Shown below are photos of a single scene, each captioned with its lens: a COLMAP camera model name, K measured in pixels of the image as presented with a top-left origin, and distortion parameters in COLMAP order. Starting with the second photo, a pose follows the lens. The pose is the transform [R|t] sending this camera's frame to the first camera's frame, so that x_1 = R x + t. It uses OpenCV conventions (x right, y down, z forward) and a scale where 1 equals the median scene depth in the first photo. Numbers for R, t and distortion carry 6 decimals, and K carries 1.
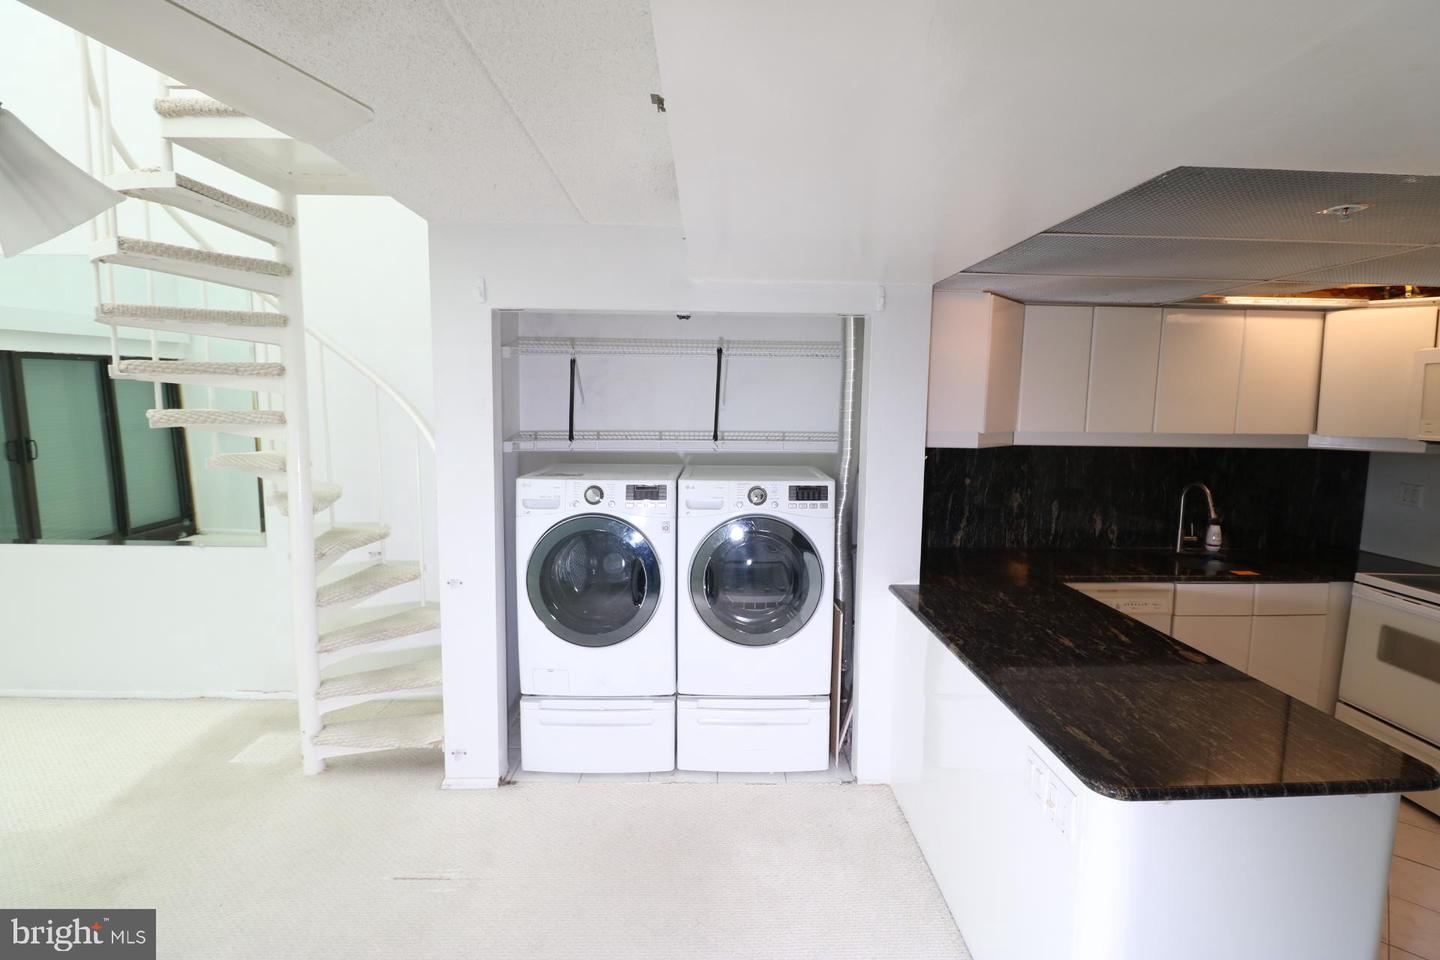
lens RADIAL K [[669.6, 0, 728.0], [0, 669.6, 469.9], [0, 0, 1]] dist [-0.003422, -0.009668]
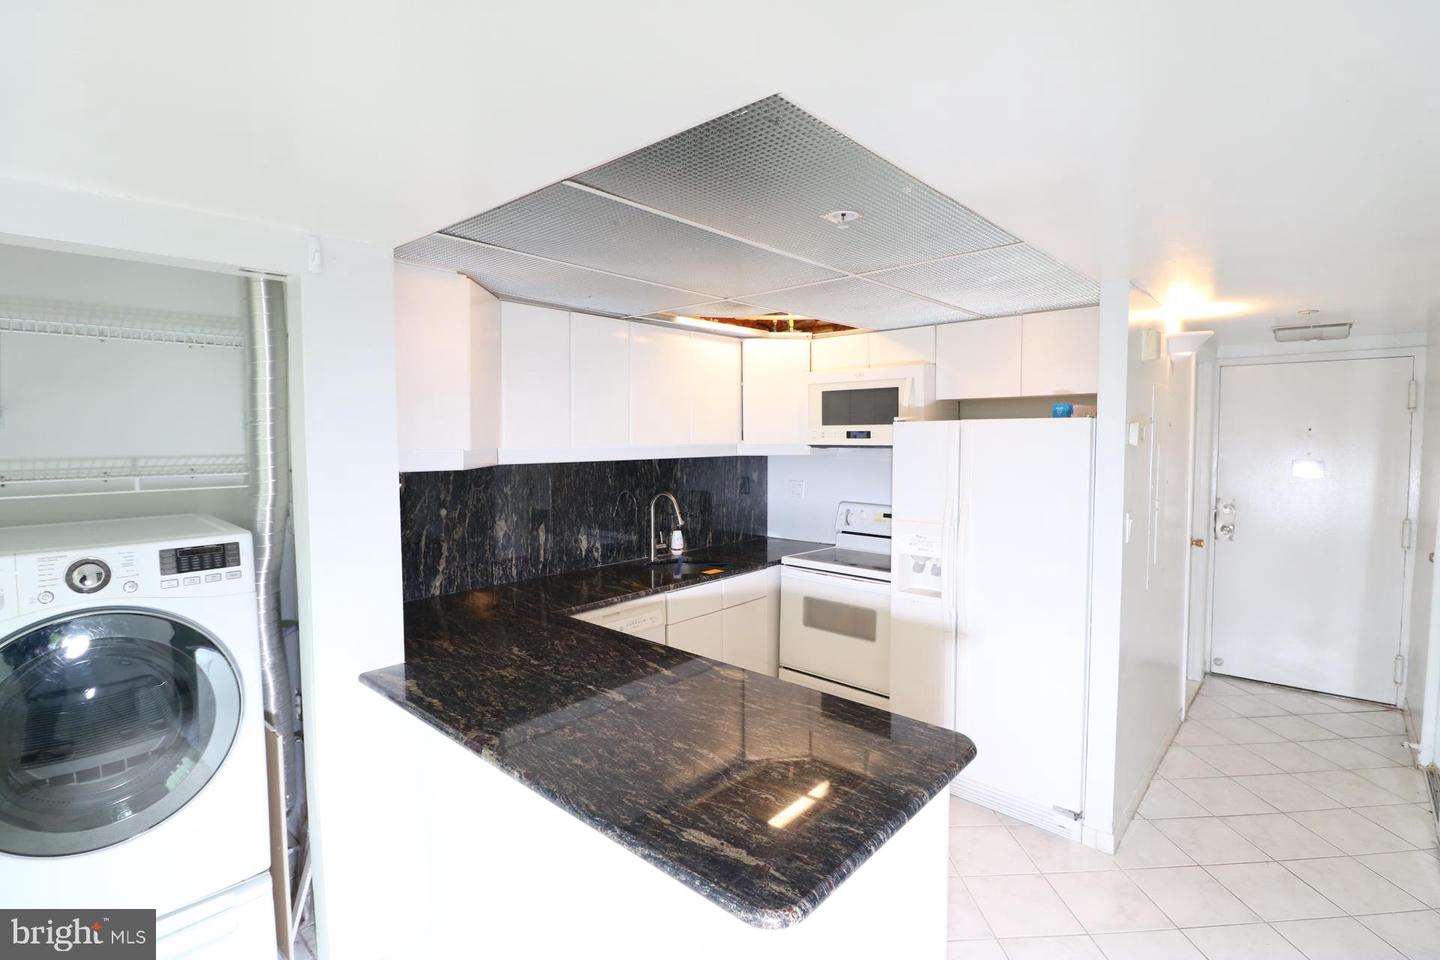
lens RADIAL K [[669.6, 0, 732.9], [0, 669.6, 474.2], [0, 0, 1]] dist [-0.003422, -0.009668]
pose [[0.685588, -0.057060, 0.725751, 0.017281], [0.080444, 0.996756, 0.002375, -0.003523], [-0.723532, 0.056754, 0.687954, 0.228937]]
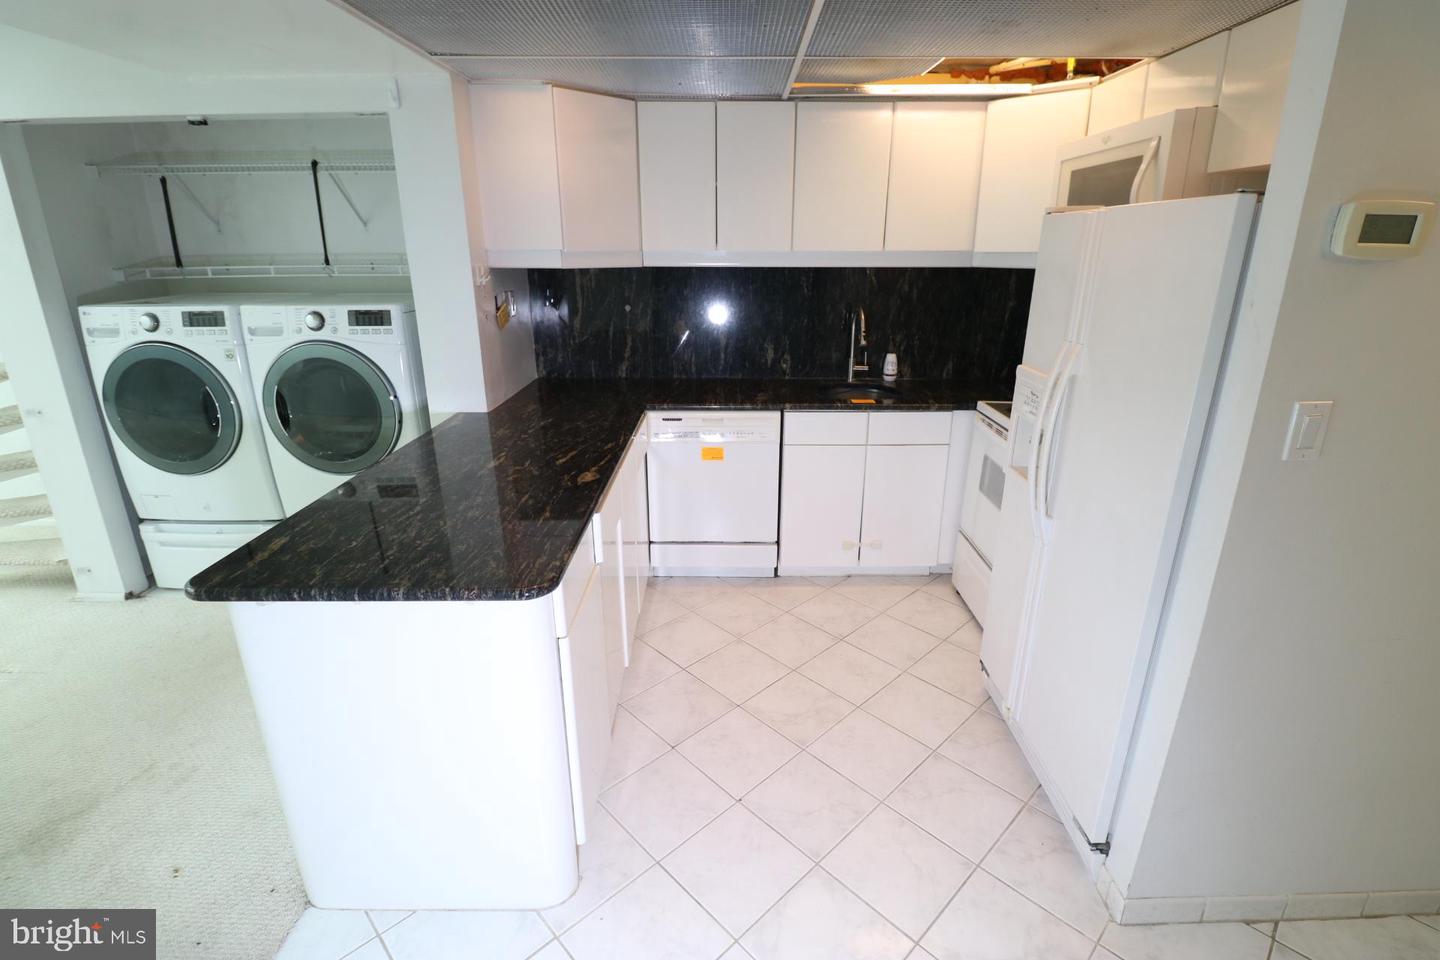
lens RADIAL K [[669.6, 0, 723.6], [0, 669.6, 470.2], [0, 0, 1]] dist [-0.003422, -0.009668]
pose [[0.999369, -0.000065, -0.035505, 0.641838], [0.008046, 0.974398, 0.224686, 0.034963], [0.034582, -0.224831, 0.973784, 0.033744]]
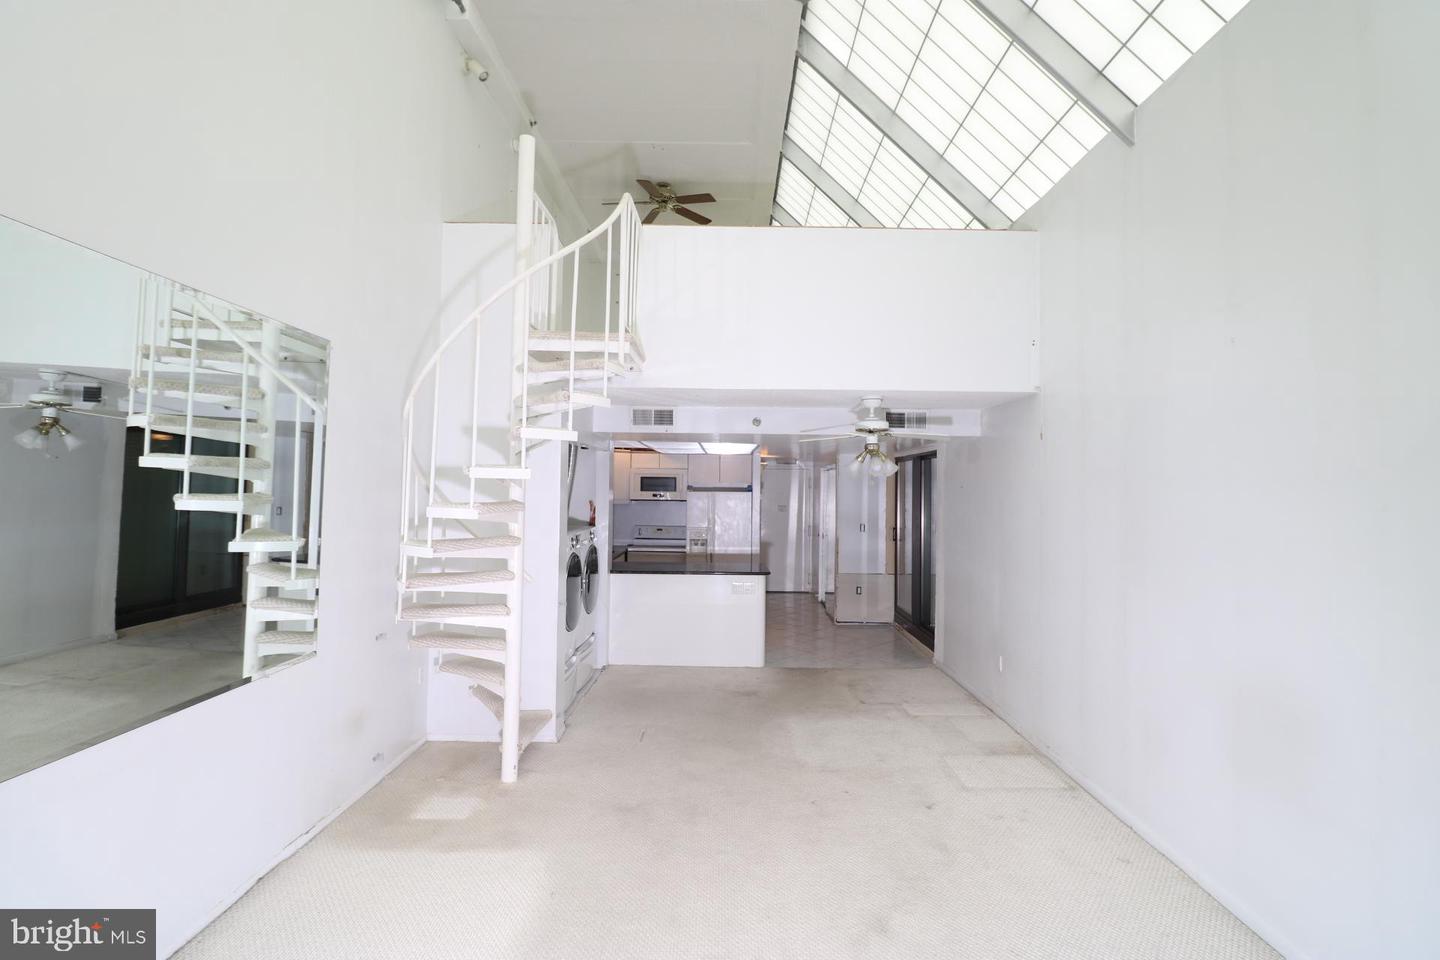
lens RADIAL K [[669.6, 0, 726.4], [0, 669.6, 474.2], [0, 0, 1]] dist [-0.003422, -0.009668]
pose [[0.031139, 0.009130, 0.999473, -1.909479], [0.081714, 0.996588, -0.011649, -0.088322], [-0.996169, 0.082034, 0.030286, 0.493838]]
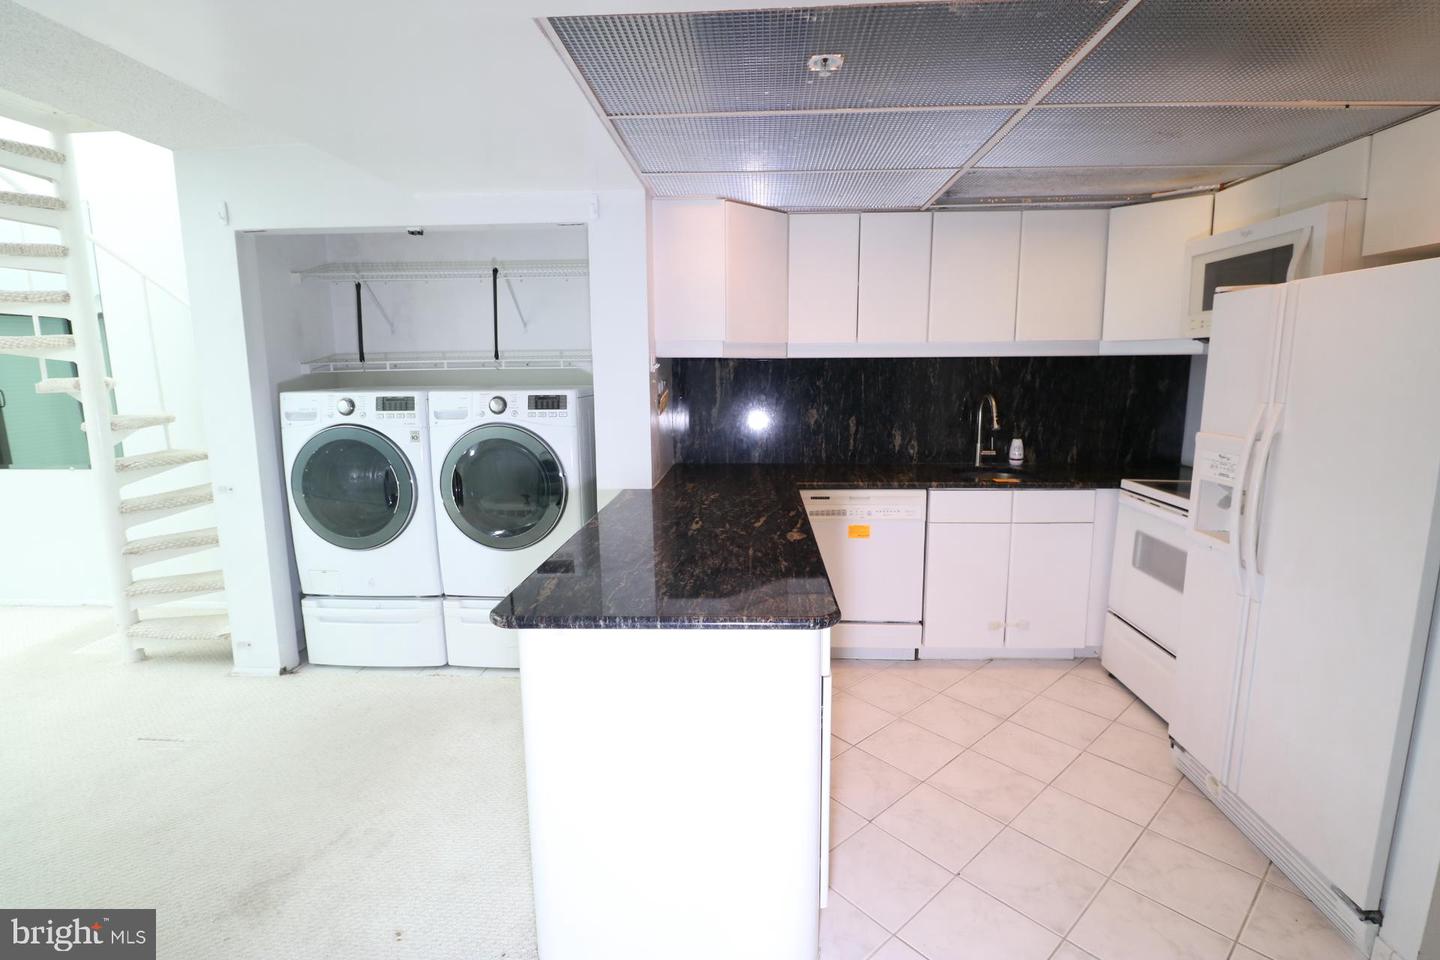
lens RADIAL K [[669.6, 0, 728.9], [0, 669.6, 470.2], [0, 0, 1]] dist [-0.003422, -0.009668]
pose [[0.997205, -0.008935, -0.074183, 0.463058], [0.013195, 0.998279, 0.057145, 0.081654], [0.073545, -0.057964, 0.995606, -0.019513]]
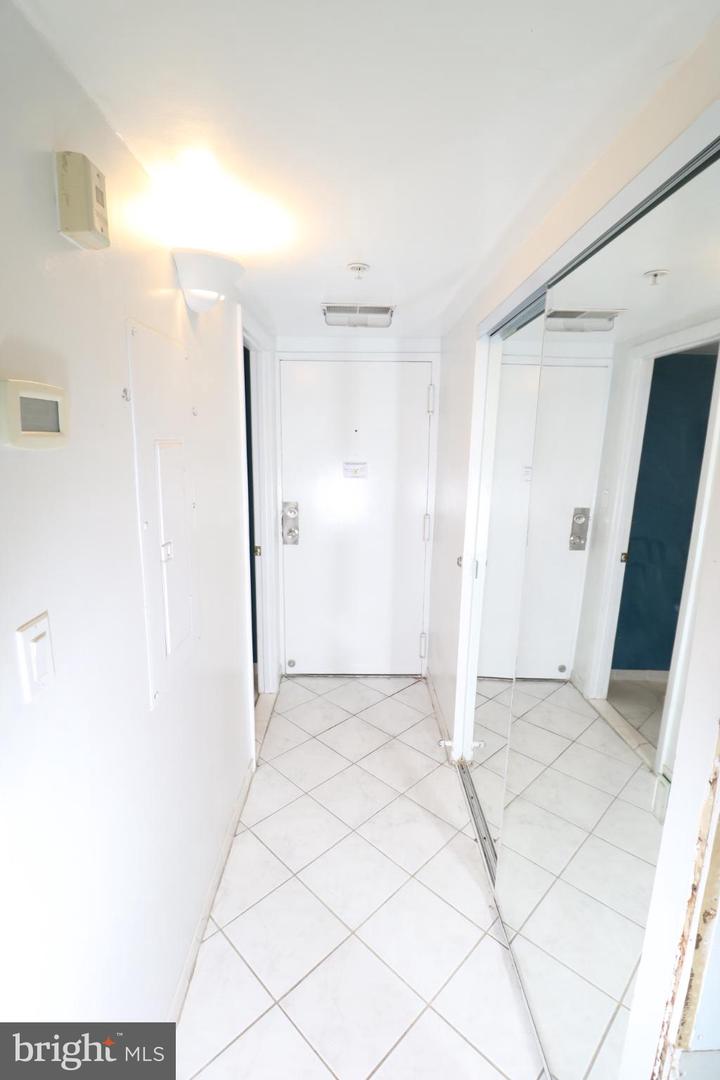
lens RADIAL K [[502.2, 0, 355.3], [0, 502.2, 527.8], [0, 0, 1]] dist [-0.003422, -0.009668]
pose [[0.025779, -0.182777, 0.982816, 0.761758], [0.081202, 0.980277, 0.180175, 0.013370], [-0.996364, 0.075162, 0.040112, 0.279912]]
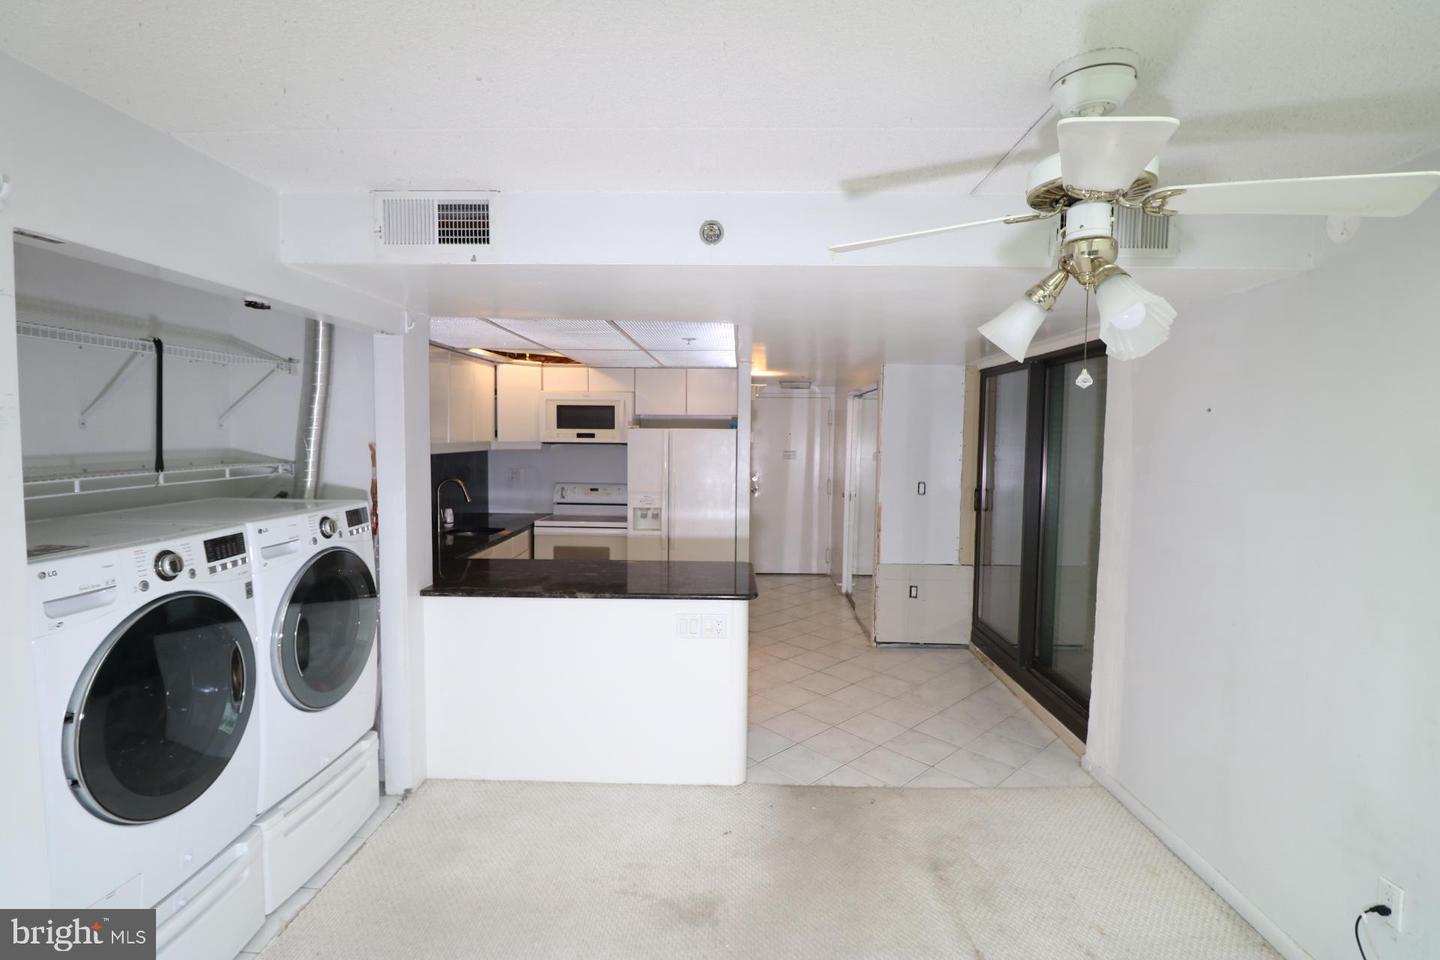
lens RADIAL K [[669.6, 0, 729.7], [0, 669.6, 476.0], [0, 0, 1]] dist [-0.003422, -0.009668]
pose [[0.042615, -0.077018, 0.996119, -0.755211], [0.084748, 0.993709, 0.073206, -0.044395], [-0.995491, 0.081300, 0.048874, 0.421974]]
